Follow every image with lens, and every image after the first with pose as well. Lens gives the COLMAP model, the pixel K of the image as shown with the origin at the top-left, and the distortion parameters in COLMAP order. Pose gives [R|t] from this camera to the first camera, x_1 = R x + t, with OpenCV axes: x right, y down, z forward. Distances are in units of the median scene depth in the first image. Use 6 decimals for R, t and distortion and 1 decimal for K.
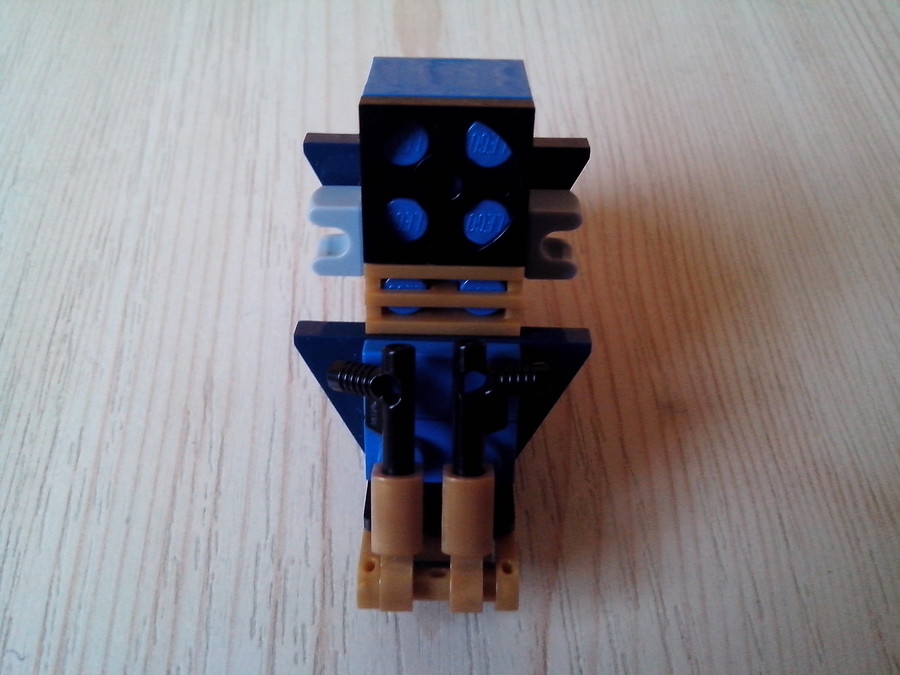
lens RADIAL K [[883.6, 0, 457.7], [0, 883.6, 335.5], [0, 0, 1]] dist [-0.016666, 0.000000]
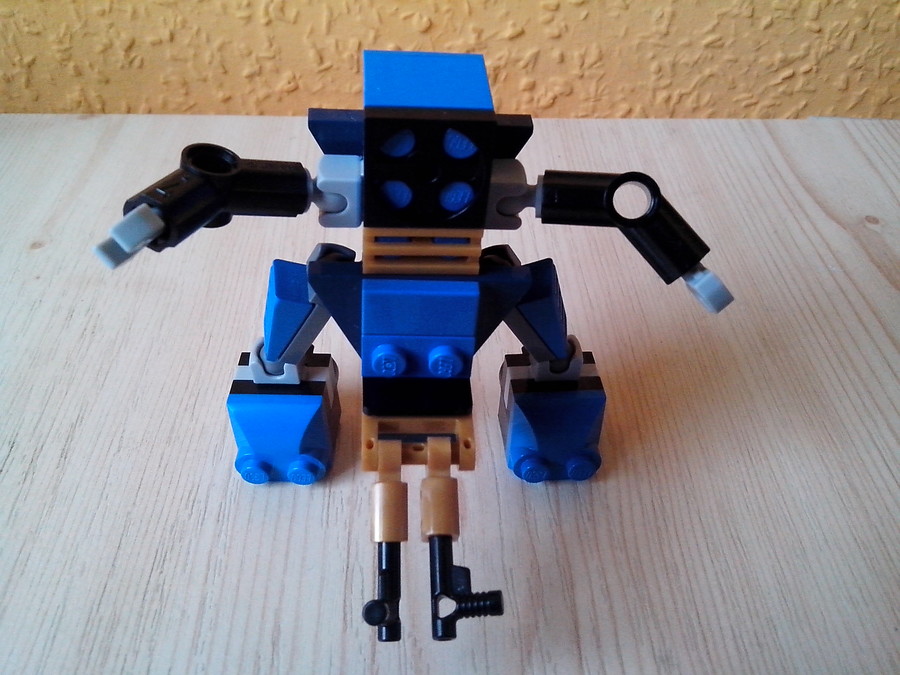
lens RADIAL K [[883.6, 0, 453.4], [0, 883.6, 328.9], [0, 0, 1]] dist [-0.016666, 0.000000]
pose [[0.999740, 0.017252, -0.014919, -0.032231], [-0.020416, 0.968517, -0.248109, -0.049469], [0.010169, 0.248349, 0.968617, -0.247822]]
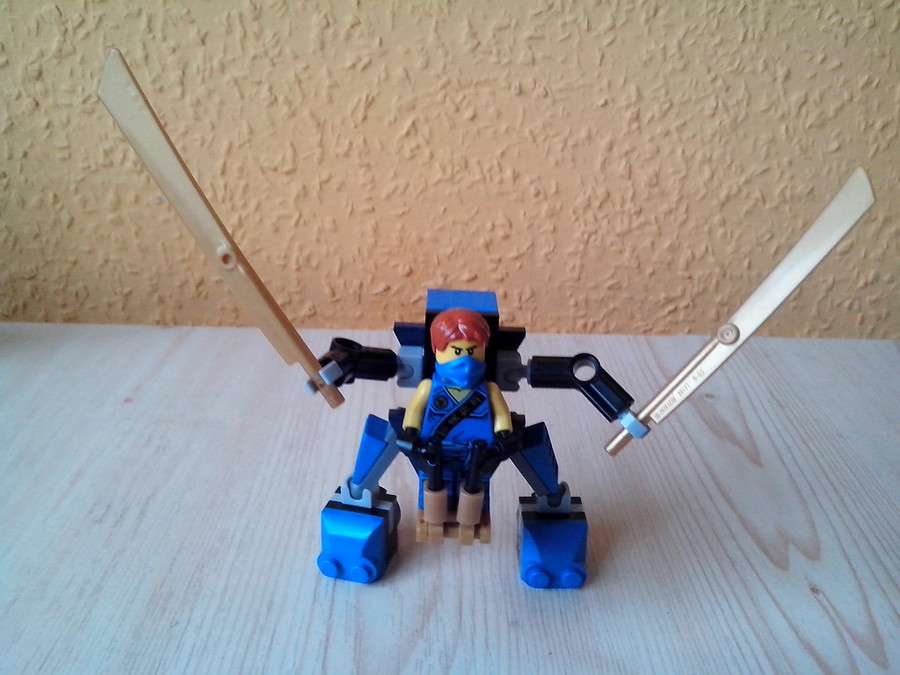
lens RADIAL K [[883.6, 0, 463.8], [0, 883.6, 322.5], [0, 0, 1]] dist [-0.016666, 0.000000]
pose [[0.999087, 0.022065, -0.036586, 0.182797], [-0.038242, 0.843676, -0.535488, 0.534098], [0.019051, 0.536399, 0.843750, -0.892288]]
